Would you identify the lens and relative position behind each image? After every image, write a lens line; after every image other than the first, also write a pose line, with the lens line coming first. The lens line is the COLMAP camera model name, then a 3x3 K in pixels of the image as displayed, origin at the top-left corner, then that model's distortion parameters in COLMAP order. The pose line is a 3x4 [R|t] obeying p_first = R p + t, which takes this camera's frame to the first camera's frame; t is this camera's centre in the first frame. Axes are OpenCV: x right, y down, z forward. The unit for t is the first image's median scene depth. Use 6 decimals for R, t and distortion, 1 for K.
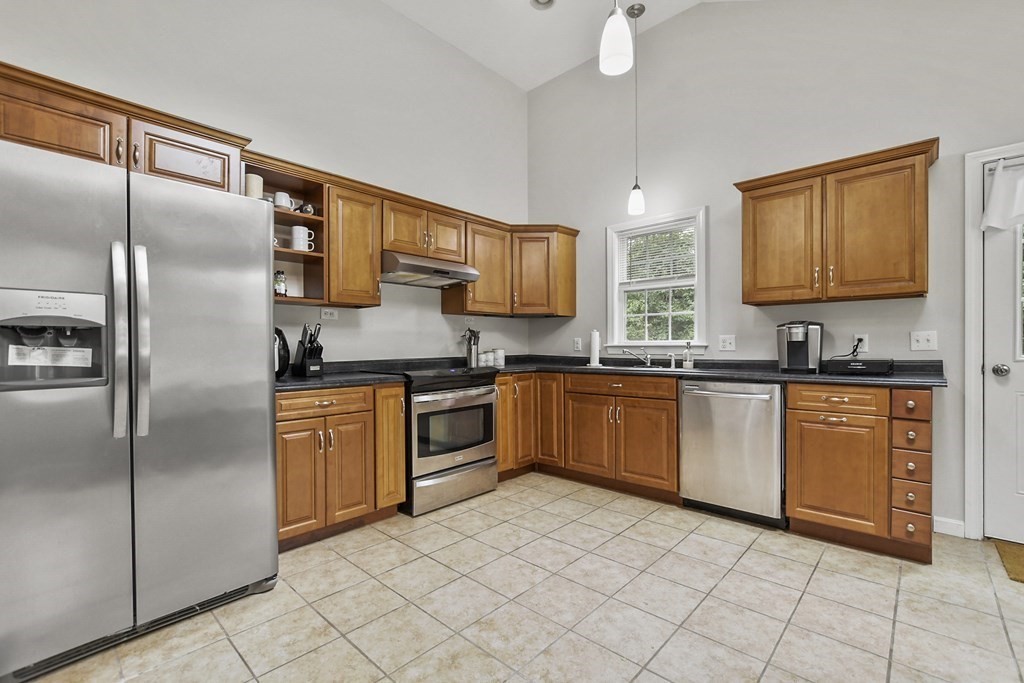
lens RADIAL K [[450.2, 0, 508.1], [0, 450.2, 347.8], [0, 0, 1]] dist [-0.015069, 0.005267]
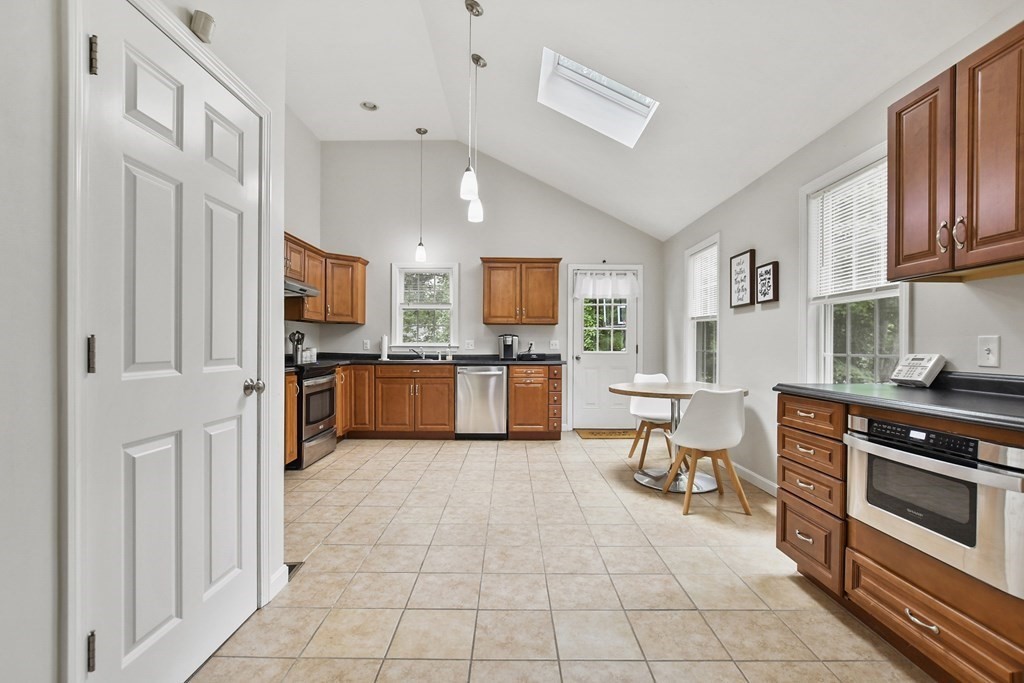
lens RADIAL K [[450.2, 0, 507.9], [0, 450.2, 354.4], [0, 0, 1]] dist [-0.015069, 0.005267]
pose [[0.734632, -0.005833, 0.678440, -0.691659], [-0.004210, 0.999905, 0.013155, 0.002514], [-0.678452, -0.012520, 0.734538, -0.445143]]
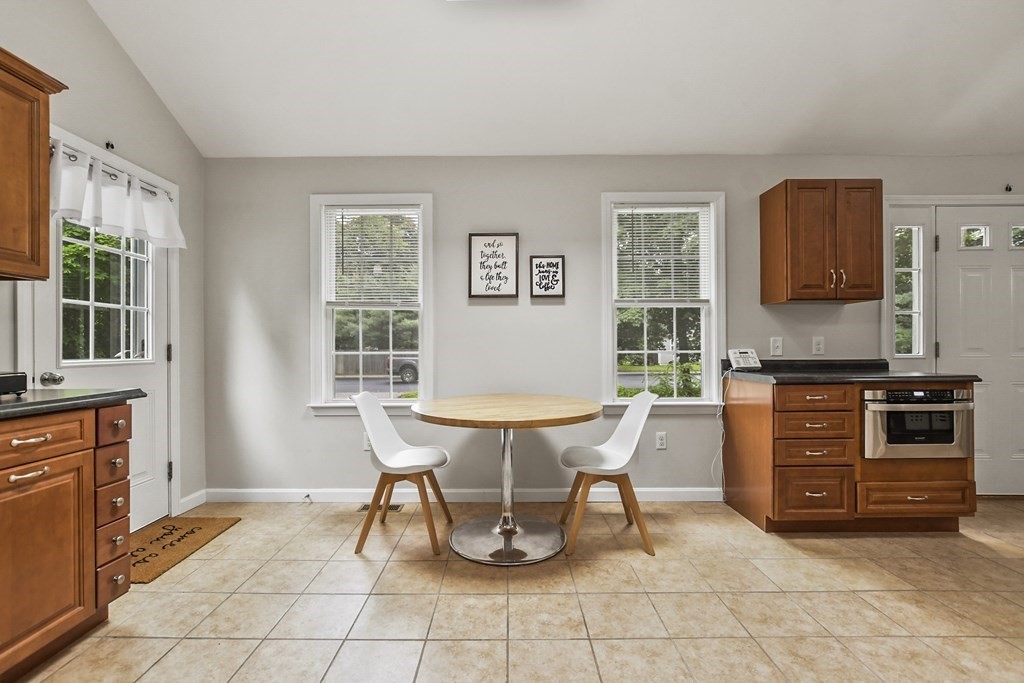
lens RADIAL K [[450.2, 0, 505.7], [0, 450.2, 347.5], [0, 0, 1]] dist [-0.015069, 0.005267]
pose [[-0.679381, 0.004468, 0.733772, -0.113134], [0.009648, 0.999949, 0.002844, -0.003737], [-0.733722, 0.009012, -0.679390, 0.796575]]
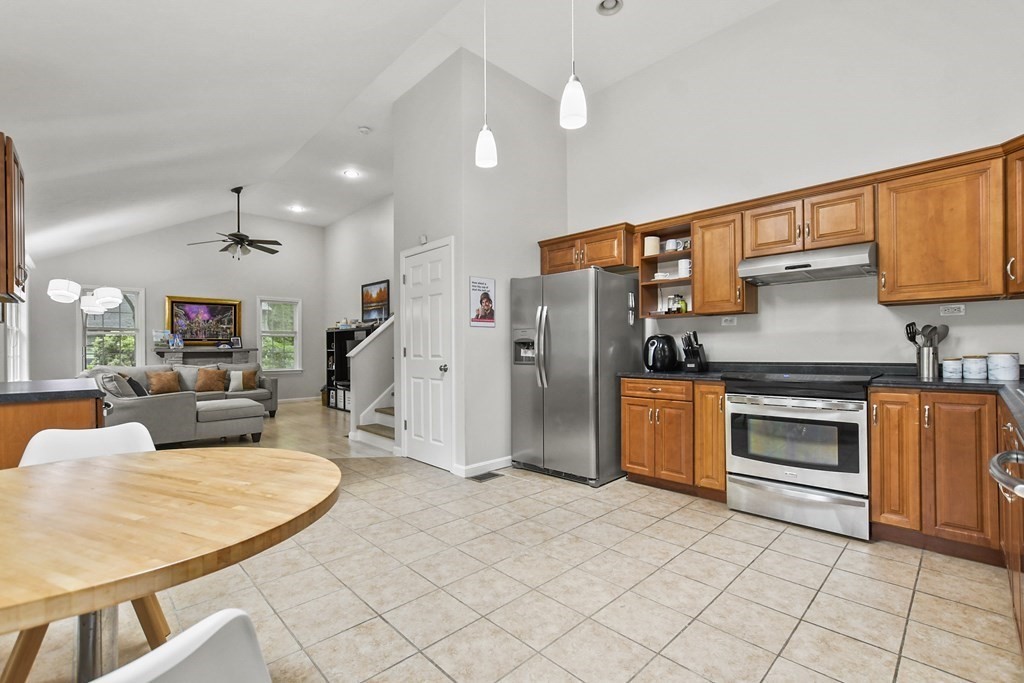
lens RADIAL K [[450.2, 0, 505.8], [0, 450.2, 349.2], [0, 0, 1]] dist [-0.015069, 0.005267]
pose [[-0.055926, 0.006210, -0.998416, 0.897999], [0.001132, 0.999980, 0.006156, -0.010600], [0.998434, -0.000786, -0.055932, 0.537624]]
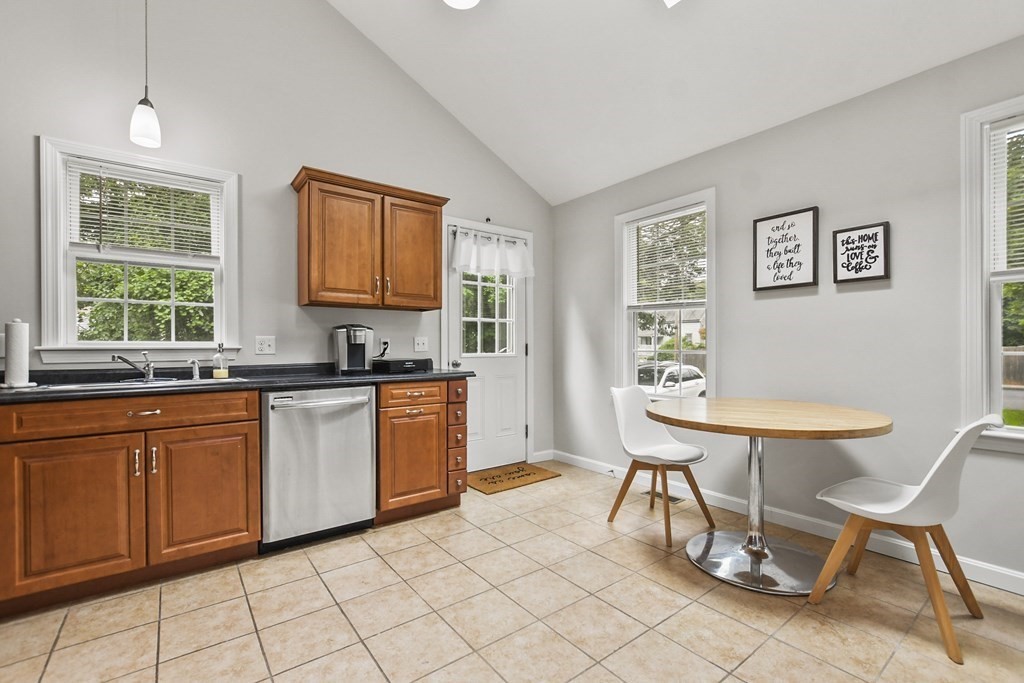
lens RADIAL K [[450.2, 0, 504.2], [0, 450.2, 348.2], [0, 0, 1]] dist [-0.015069, 0.005267]
pose [[0.177230, -0.000920, 0.984169, -0.319331], [0.007755, 0.999970, -0.000462, -0.001113], [-0.984139, 0.007714, 0.177232, 0.480569]]
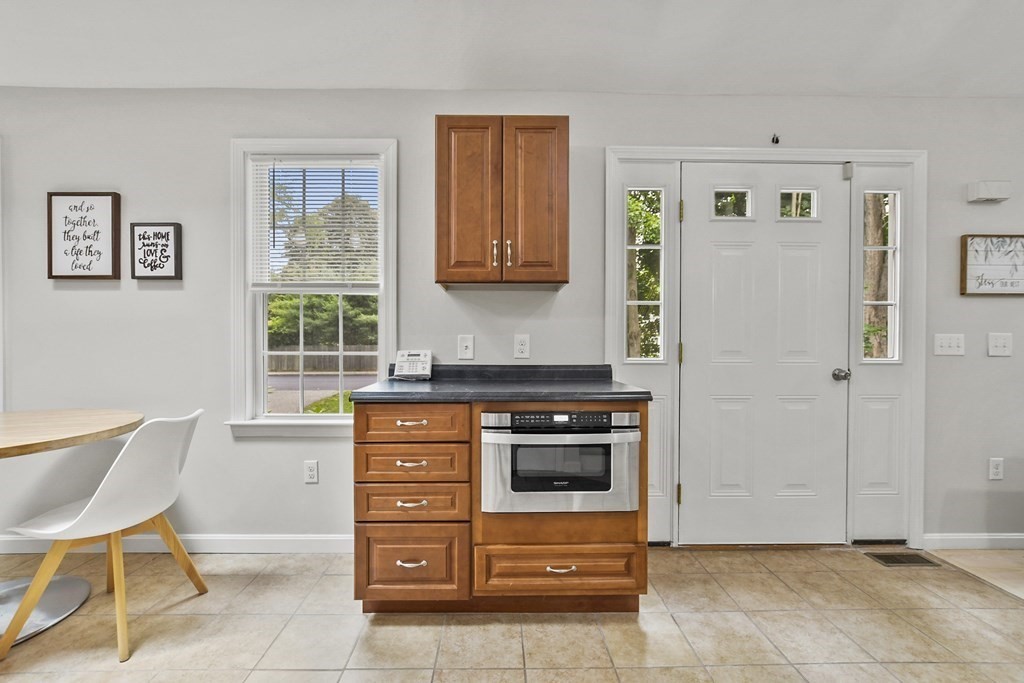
lens RADIAL K [[450.2, 0, 504.8], [0, 450.2, 348.4], [0, 0, 1]] dist [-0.015069, 0.005267]
pose [[-0.694334, -0.006347, 0.719625, -0.404560], [0.003574, 0.999918, 0.012268, -0.004425], [-0.719644, 0.011090, -0.694254, 0.078045]]
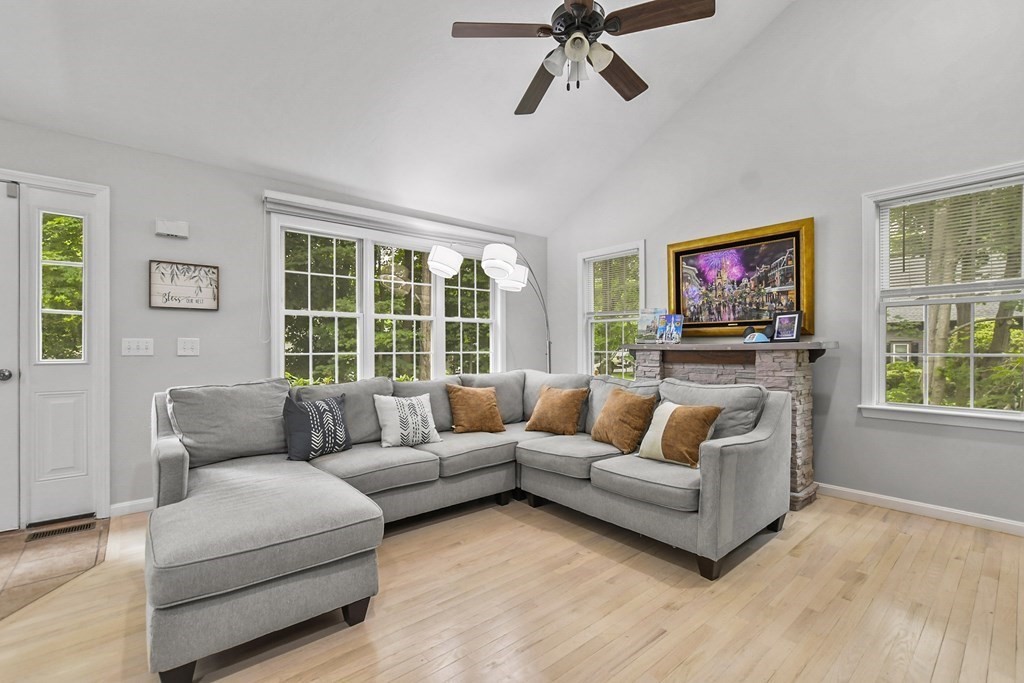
lens RADIAL K [[450.2, 0, 507.4], [0, 450.2, 347.3], [0, 0, 1]] dist [-0.015069, 0.005267]
pose [[-0.993441, 0.006277, 0.114171, -1.365930], [0.006549, 0.999977, 0.002015, 0.006333], [-0.114156, 0.002750, -0.993459, -0.169373]]
